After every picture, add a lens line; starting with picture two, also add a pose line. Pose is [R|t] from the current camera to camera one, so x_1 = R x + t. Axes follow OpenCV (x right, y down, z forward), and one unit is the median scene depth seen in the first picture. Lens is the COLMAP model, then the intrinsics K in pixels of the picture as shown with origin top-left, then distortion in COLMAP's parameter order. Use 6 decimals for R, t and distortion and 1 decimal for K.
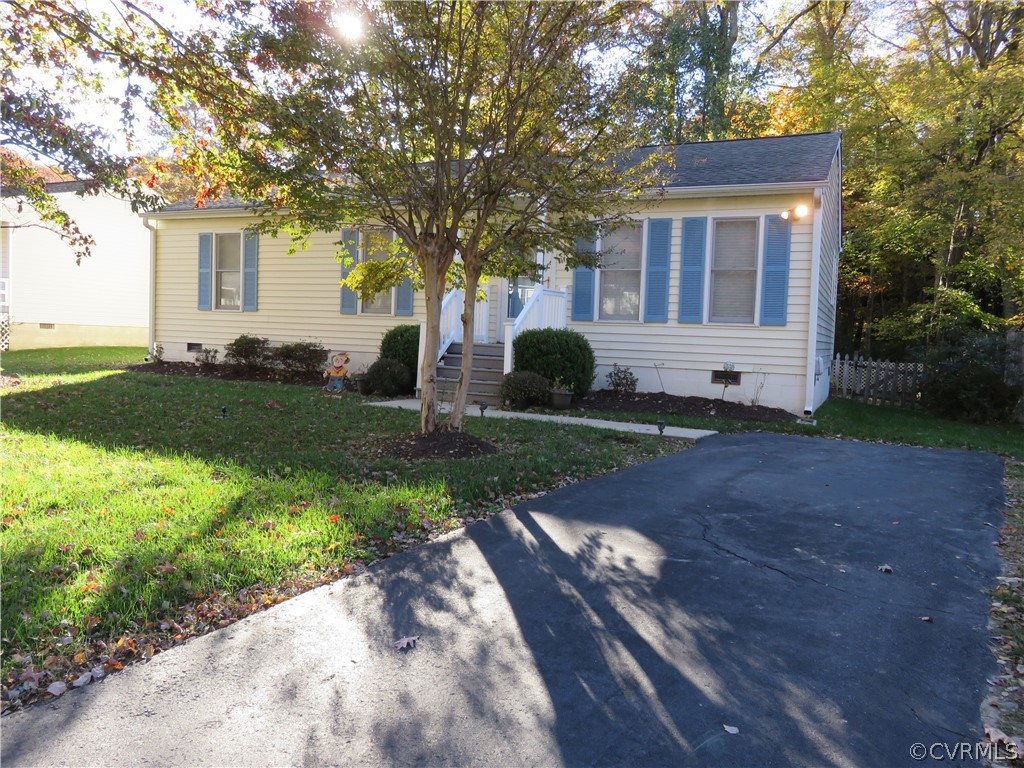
lens RADIAL K [[759.9, 0, 517.9], [0, 759.9, 385.0], [0, 0, 1]] dist [-0.001936, 0.001327]
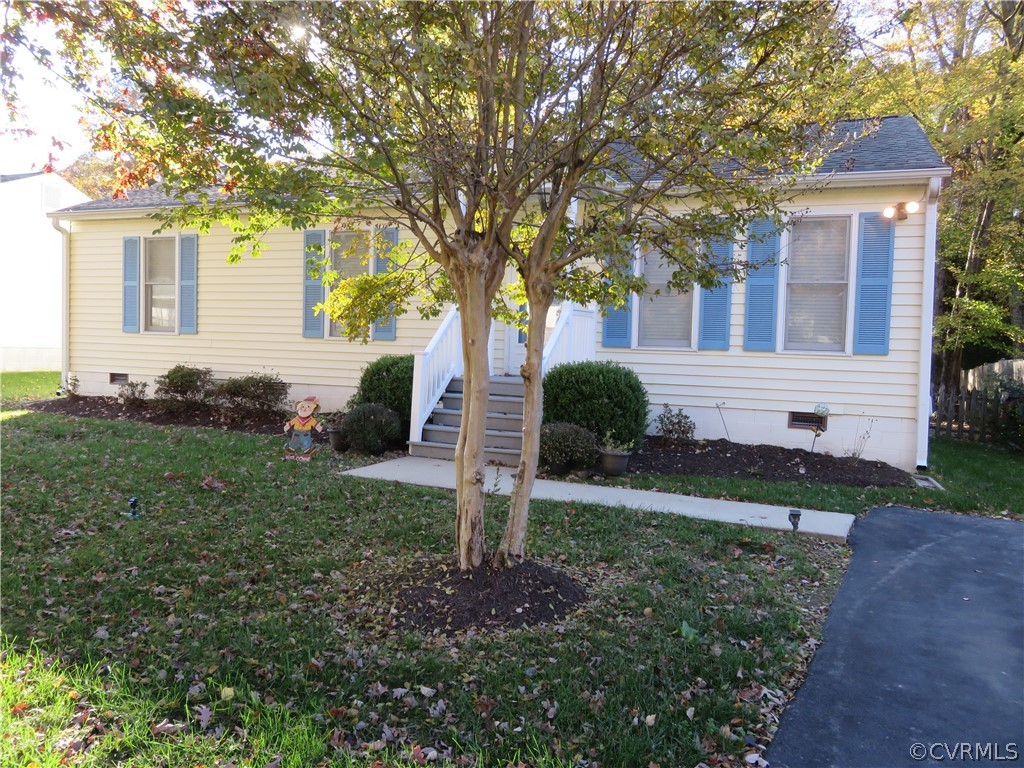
lens RADIAL K [[766.7, 0, 517.4], [0, 766.7, 384.2], [0, 0, 1]] dist [-0.009274, -0.006669]
pose [[0.998510, -0.009605, 0.053710, -0.065093], [0.010170, 0.999896, -0.010245, -0.042391], [-0.053606, 0.010776, 0.998504, 0.230385]]
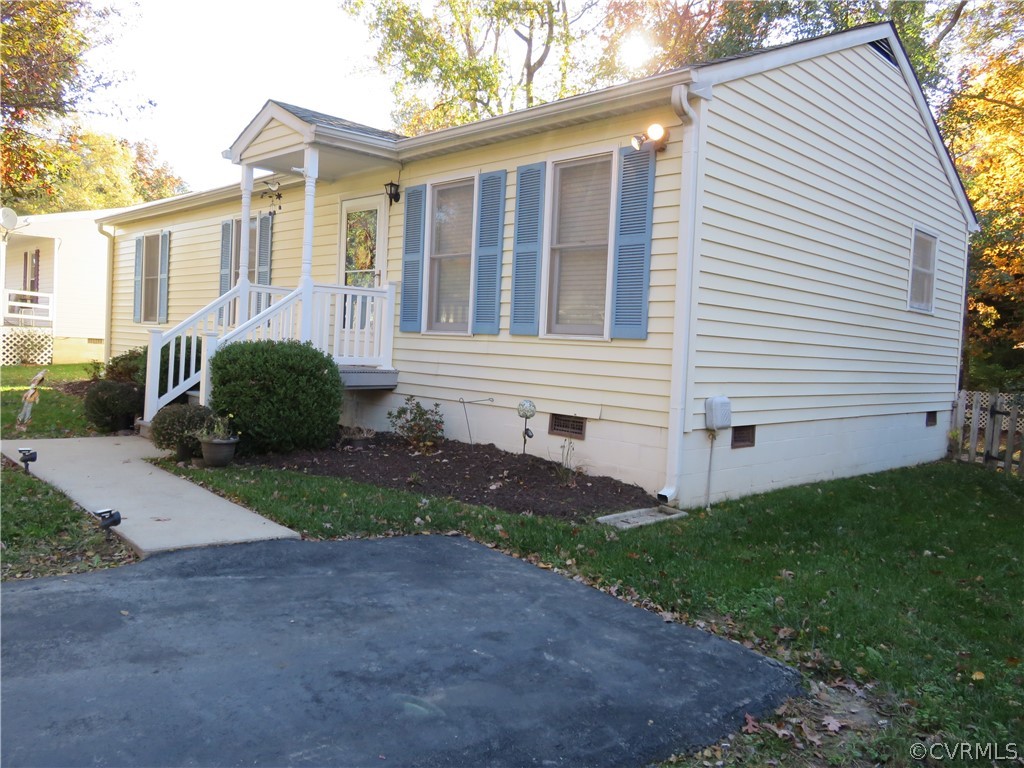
lens RADIAL K [[766.7, 0, 517.4], [0, 766.7, 384.2], [0, 0, 1]] dist [-0.009274, -0.006669]
pose [[0.939311, 0.025835, -0.342092, 0.440158], [-0.036544, 0.999022, -0.024896, -0.026503], [0.341114, 0.035886, 0.939337, 0.418186]]
